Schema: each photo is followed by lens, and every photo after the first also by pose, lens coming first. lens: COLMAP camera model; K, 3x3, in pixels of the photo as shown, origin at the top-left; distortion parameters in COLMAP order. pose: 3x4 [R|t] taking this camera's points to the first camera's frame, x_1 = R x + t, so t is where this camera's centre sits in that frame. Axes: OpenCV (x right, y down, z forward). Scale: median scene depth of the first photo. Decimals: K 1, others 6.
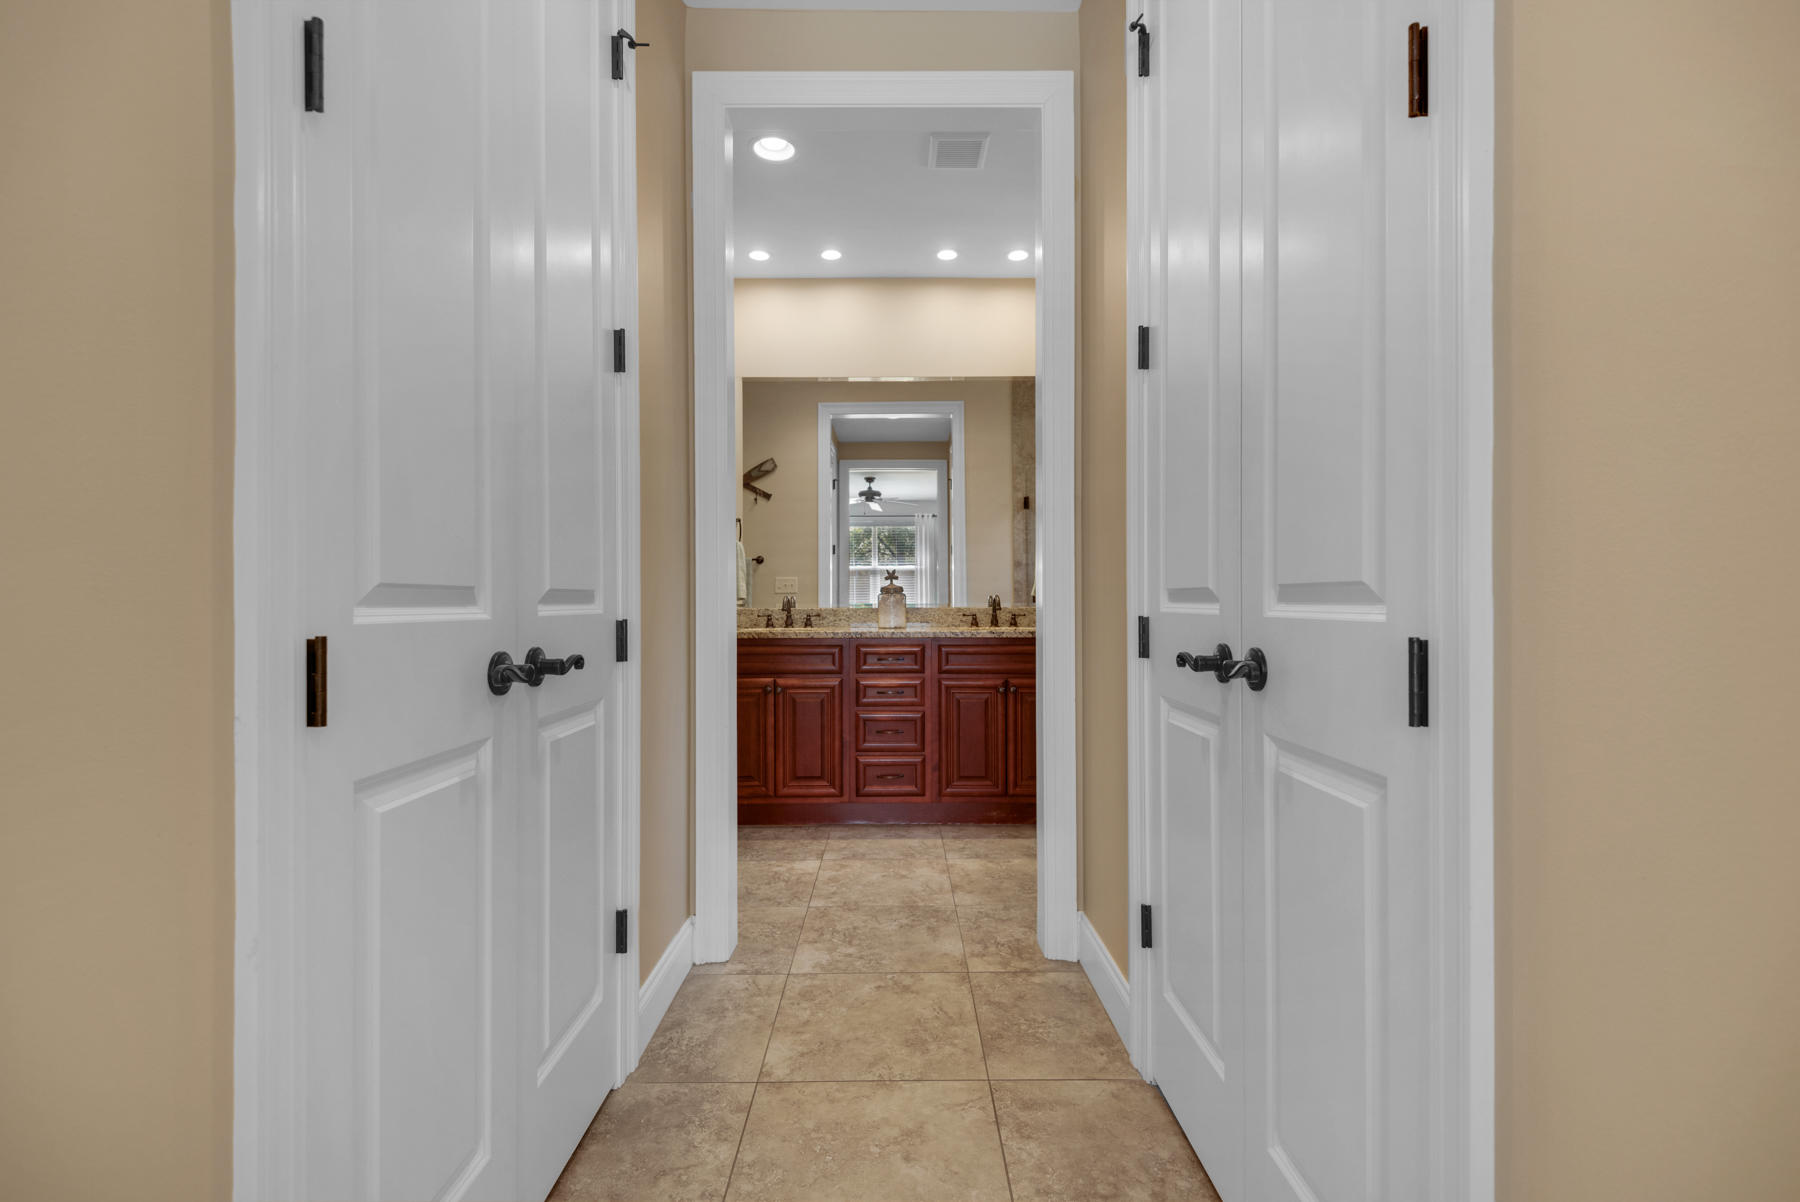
lens RADIAL K [[811.3, 0, 898.6], [0, 811.3, 599.2], [0, 0, 1]] dist [0.045723, -0.029832]
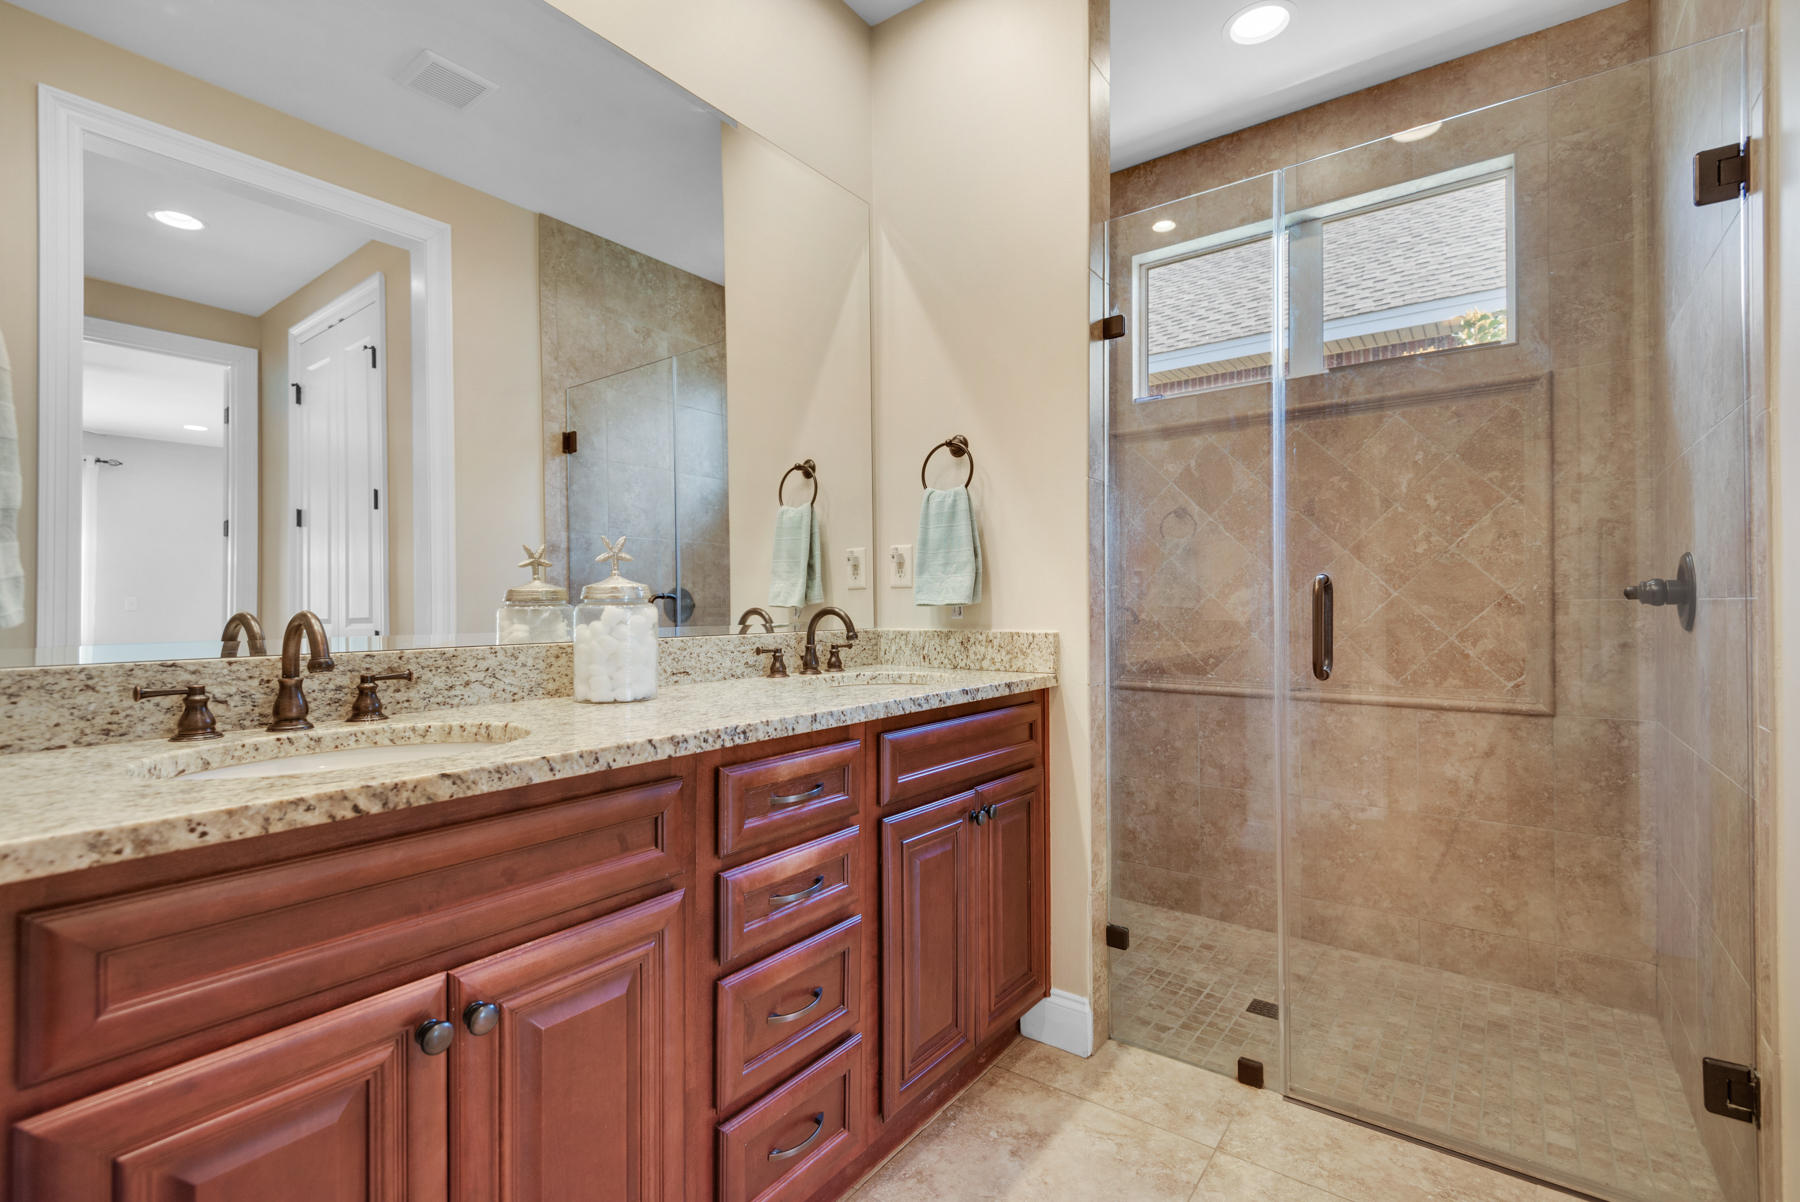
lens RADIAL K [[811.3, 0, 898.6], [0, 811.3, 599.2], [0, 0, 1]] dist [0.045723, -0.029832]
pose [[0.603202, 0.001897, 0.797586, -0.262393], [0.002006, 0.999990, -0.003895, -0.008215], [-0.797586, 0.003950, 0.603192, 0.751956]]
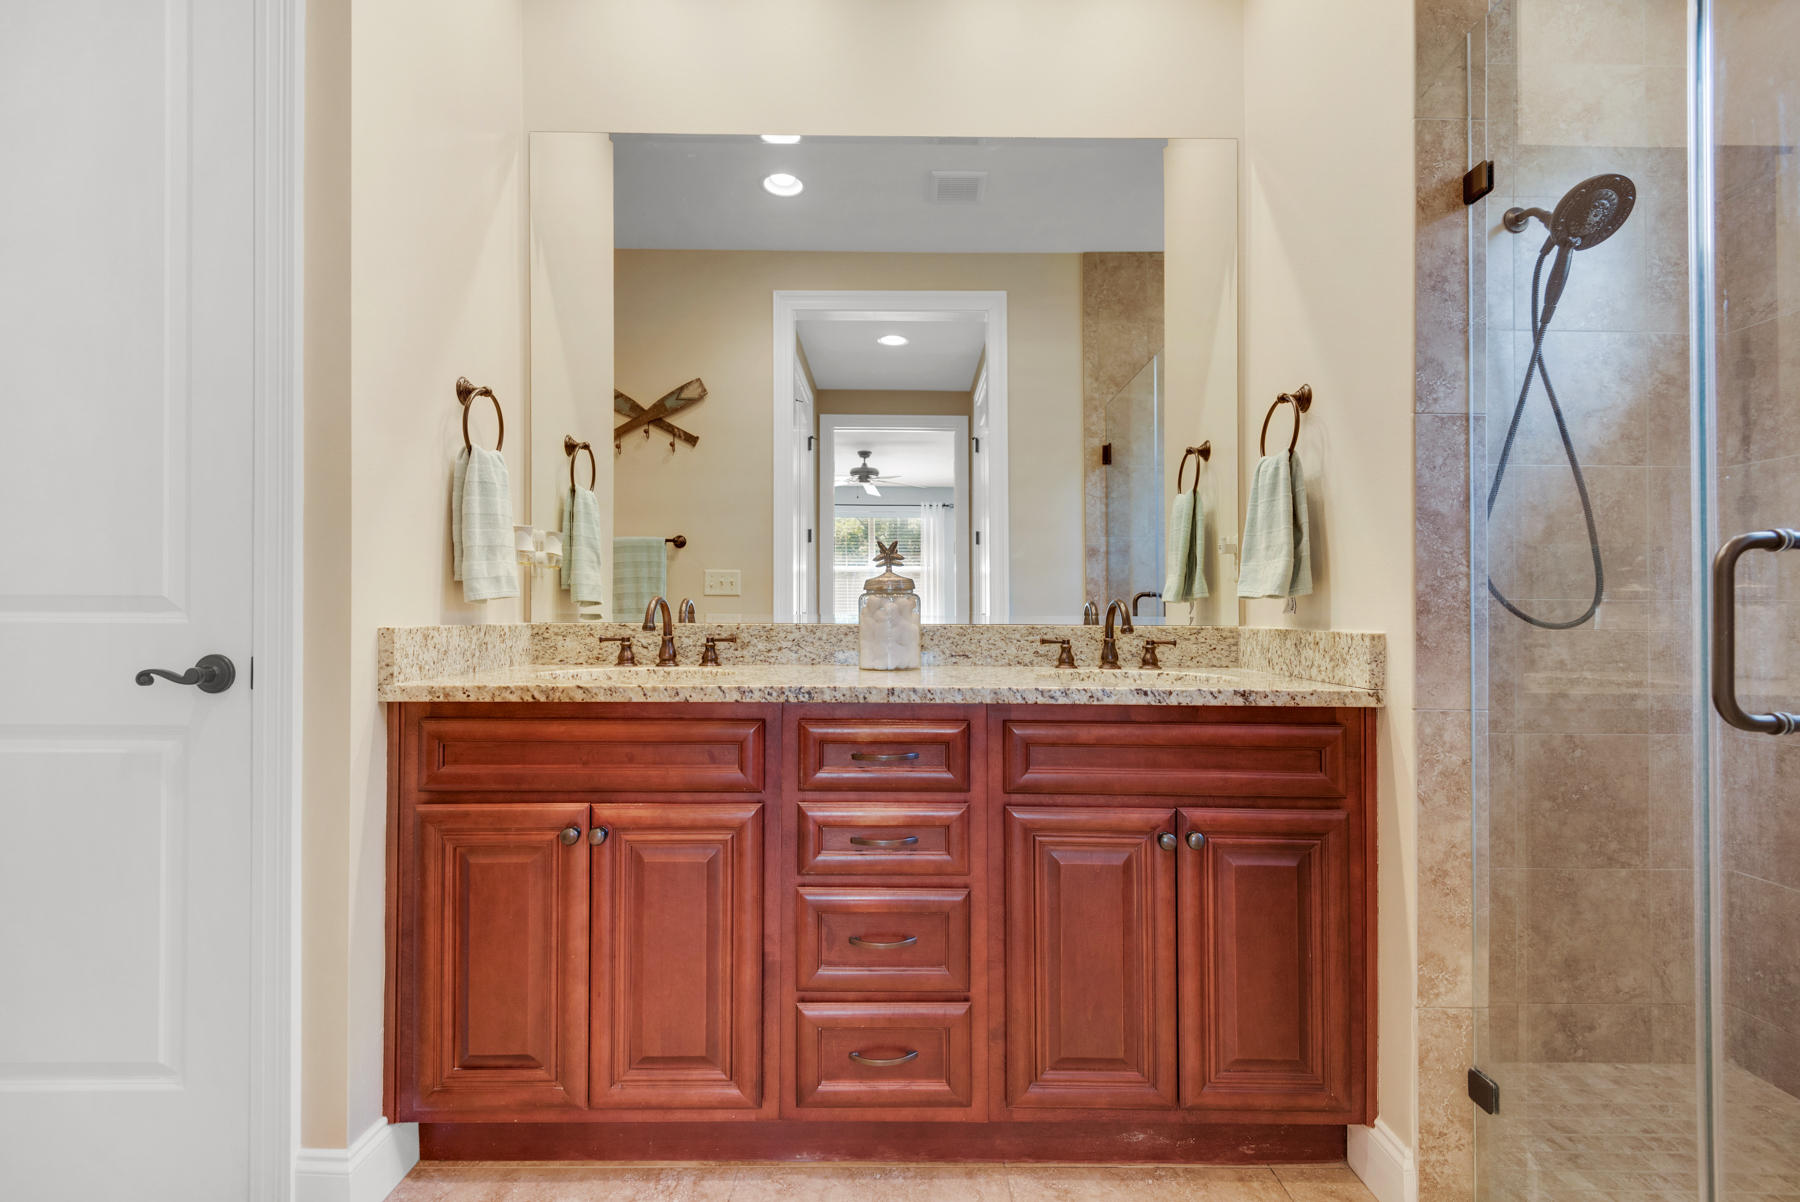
lens RADIAL K [[816.3, 0, 903.5], [0, 816.3, 610.7], [0, 0, 1]] dist [0.050908, -0.030078]
pose [[0.999963, 0.006548, 0.005492, -0.003453], [-0.006569, 0.999971, 0.003732, 0.000851], [-0.005468, -0.003768, 0.999978, 0.597590]]
